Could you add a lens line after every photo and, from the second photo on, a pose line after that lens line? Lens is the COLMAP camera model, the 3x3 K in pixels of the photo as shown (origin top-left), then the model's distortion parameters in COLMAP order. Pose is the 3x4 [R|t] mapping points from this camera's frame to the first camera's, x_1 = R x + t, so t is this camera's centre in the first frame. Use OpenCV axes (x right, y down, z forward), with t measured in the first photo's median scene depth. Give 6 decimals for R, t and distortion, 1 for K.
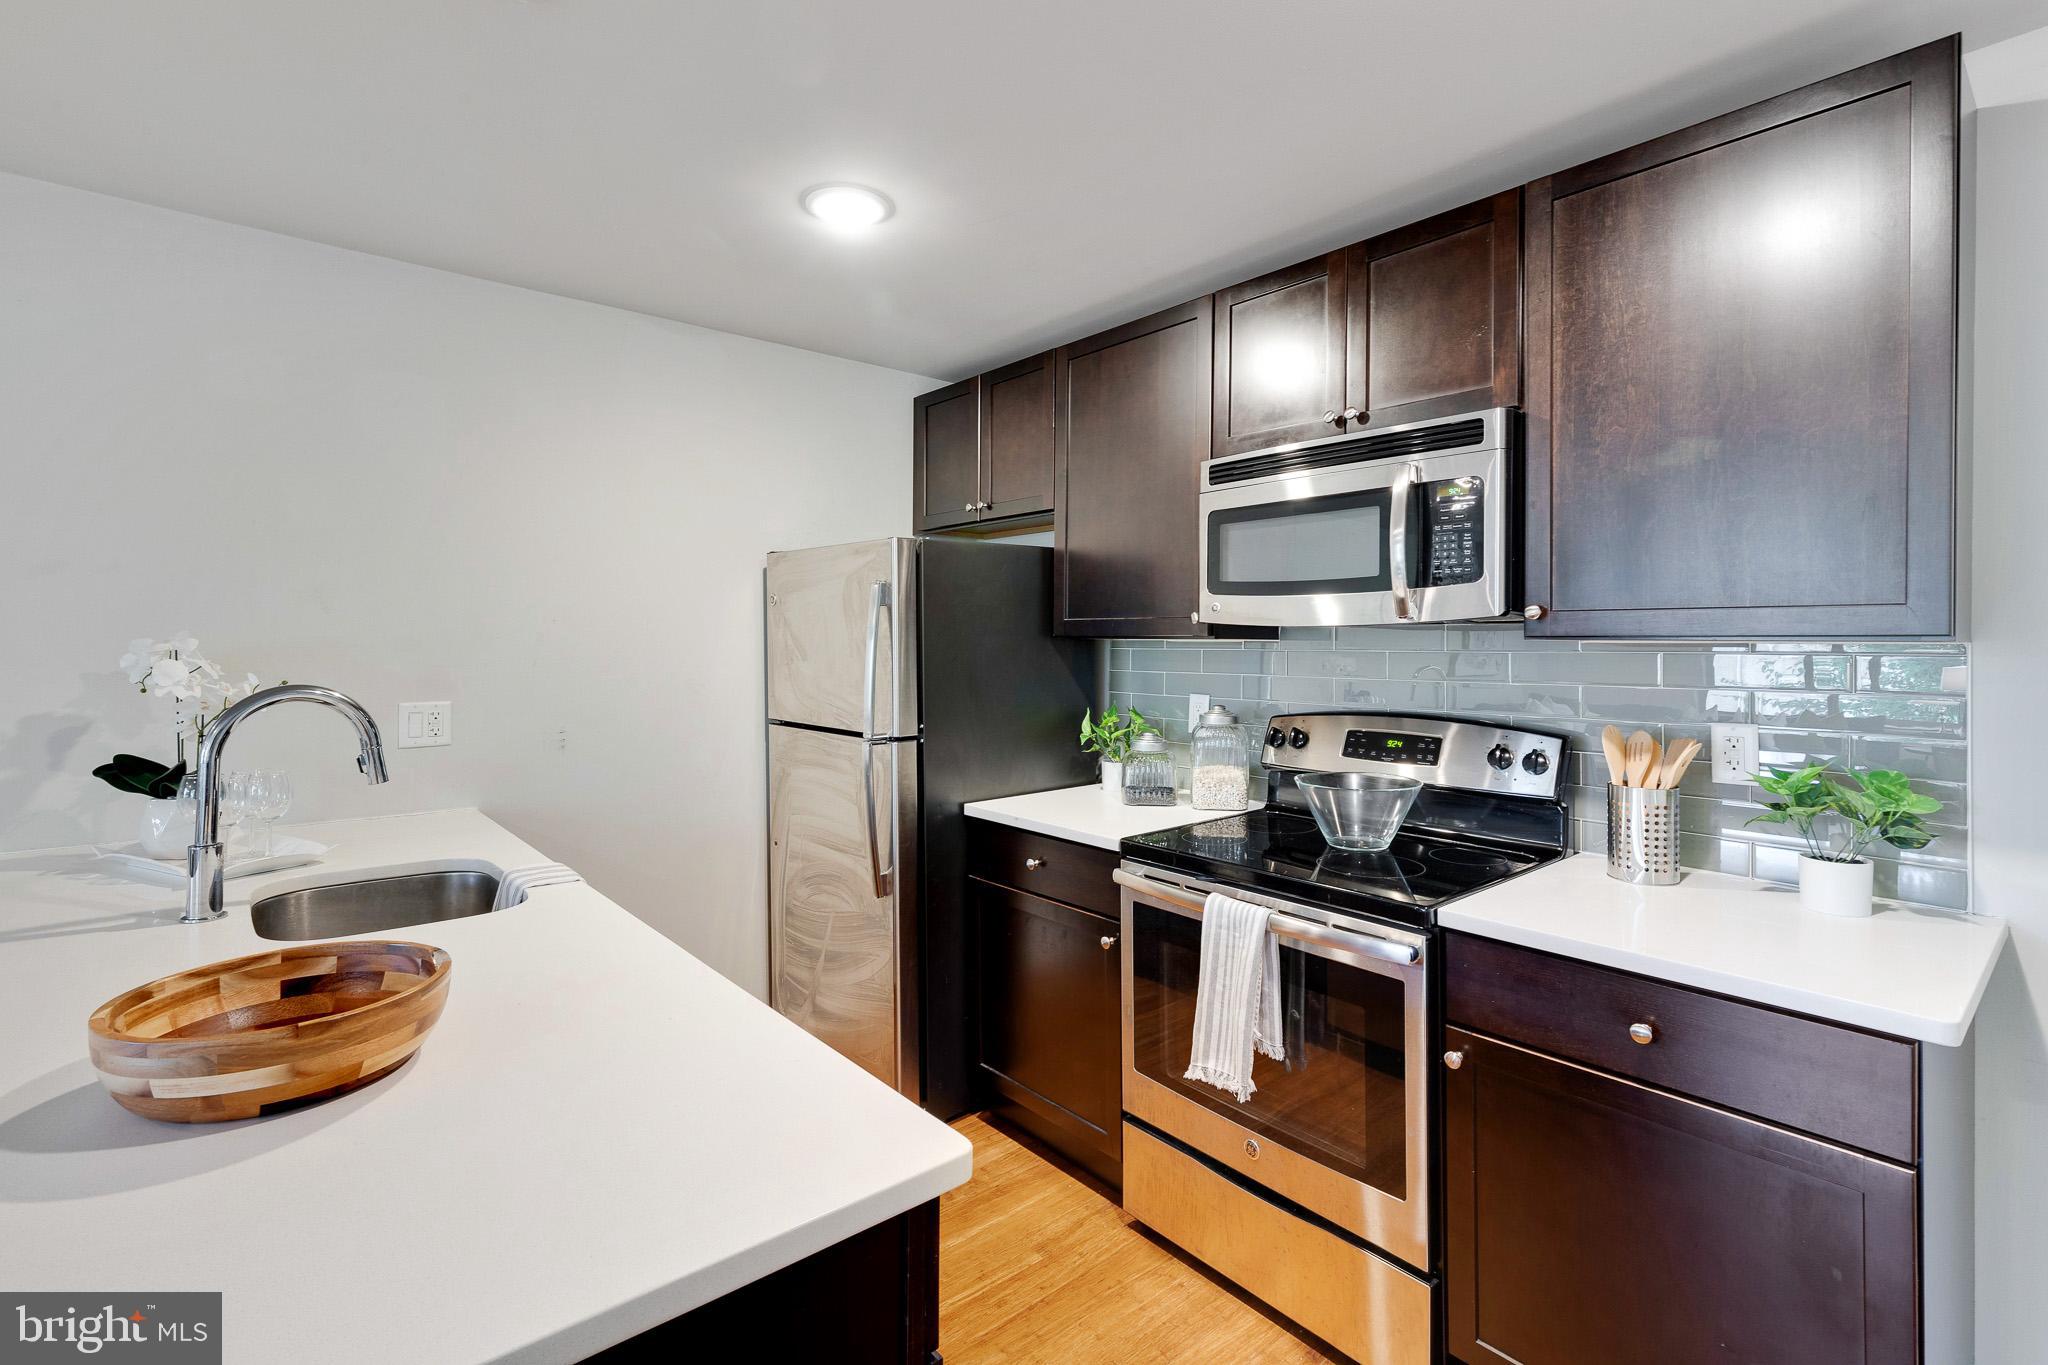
lens RADIAL K [[933.9, 0, 1017.0], [0, 933.9, 657.2], [0, 0, 1]] dist [-0.000720, -0.000530]
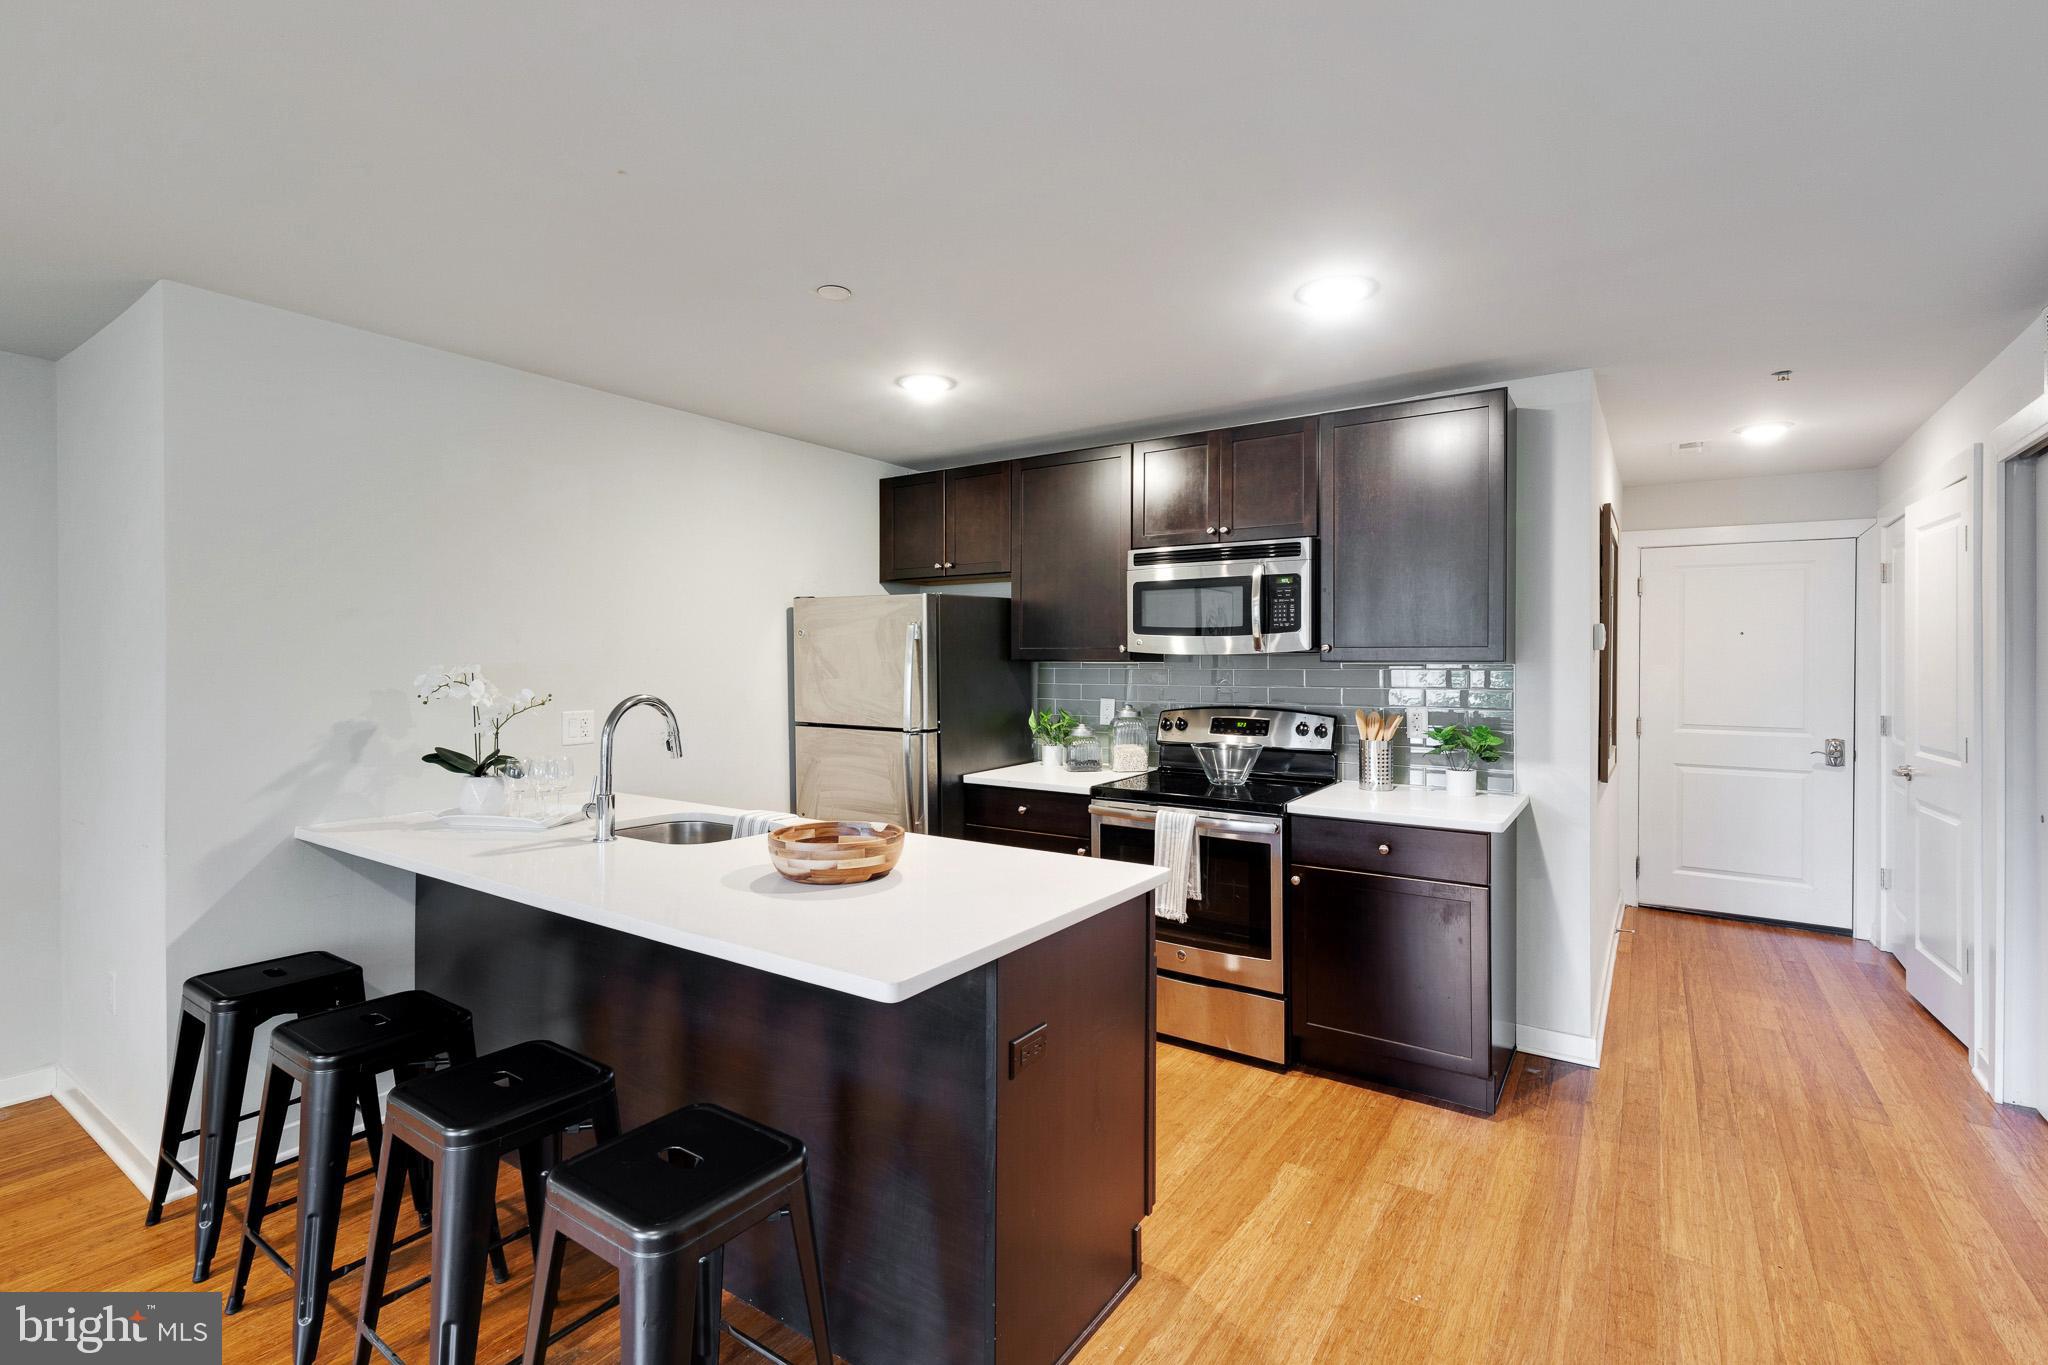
lens RADIAL K [[929.6, 0, 1024.0], [0, 929.6, 682.5], [0, 0, 1]] dist [-0.000182, -0.000074]
pose [[0.963097, -0.008766, 0.269012, -0.464912], [0.006821, 0.999943, 0.008165, 0.001247], [-0.269069, -0.006028, 0.963102, -0.552280]]
